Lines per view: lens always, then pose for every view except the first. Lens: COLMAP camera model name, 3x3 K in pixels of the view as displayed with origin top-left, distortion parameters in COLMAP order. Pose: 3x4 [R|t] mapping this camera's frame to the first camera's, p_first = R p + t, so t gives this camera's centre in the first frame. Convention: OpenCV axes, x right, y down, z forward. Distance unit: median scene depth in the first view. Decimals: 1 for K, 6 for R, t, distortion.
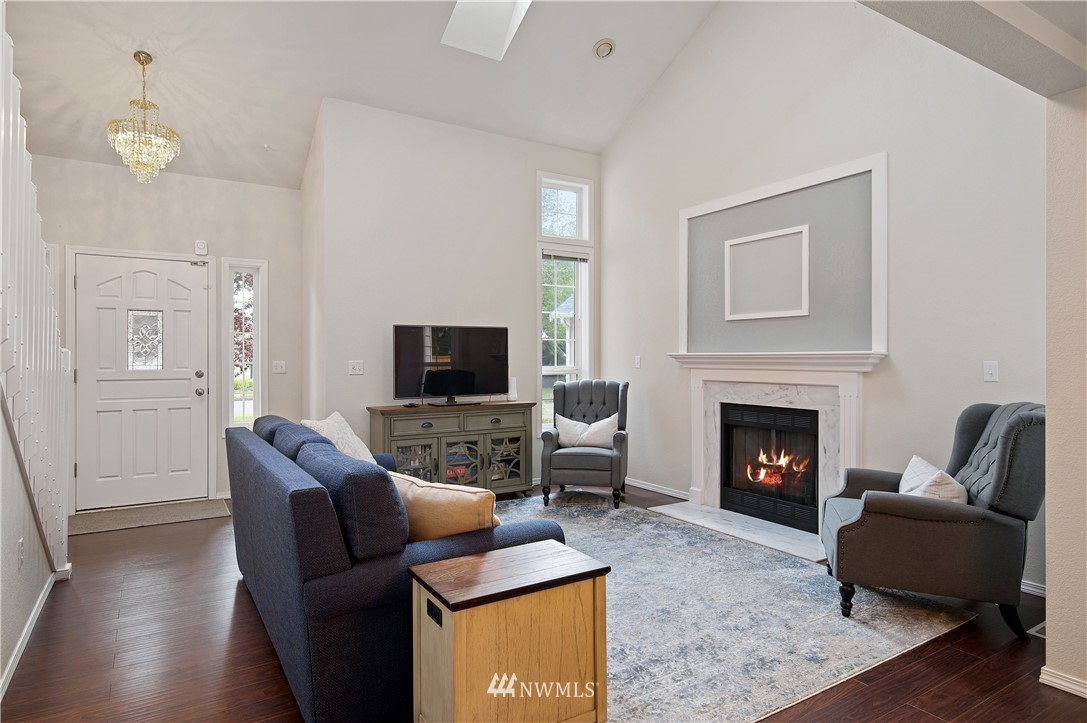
lens RADIAL K [[625.6, 0, 546.5], [0, 625.6, 358.1], [0, 0, 1]] dist [0.014901, -0.003284]
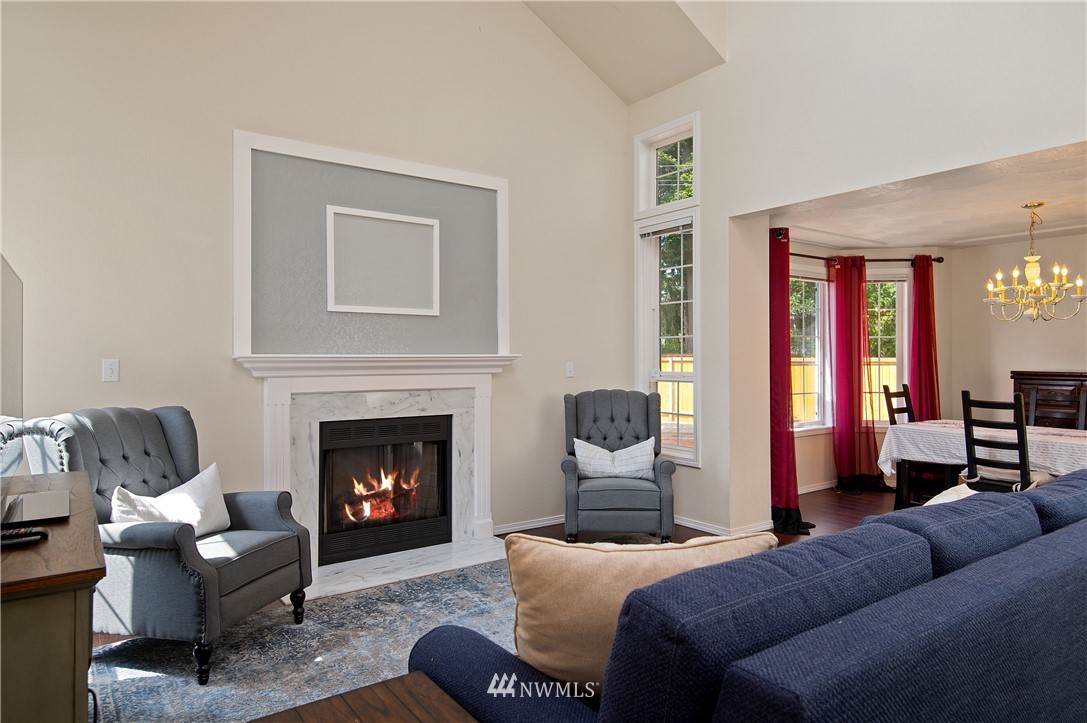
lens RADIAL K [[678.6, 0, 546.6], [0, 678.6, 353.5], [0, 0, 1]] dist [-0.005015, -0.001150]
pose [[-0.086710, 0.009928, 0.996184, -0.611330], [0.004693, 0.999943, -0.009557, -0.000811], [-0.996223, 0.003846, -0.086752, 0.916290]]
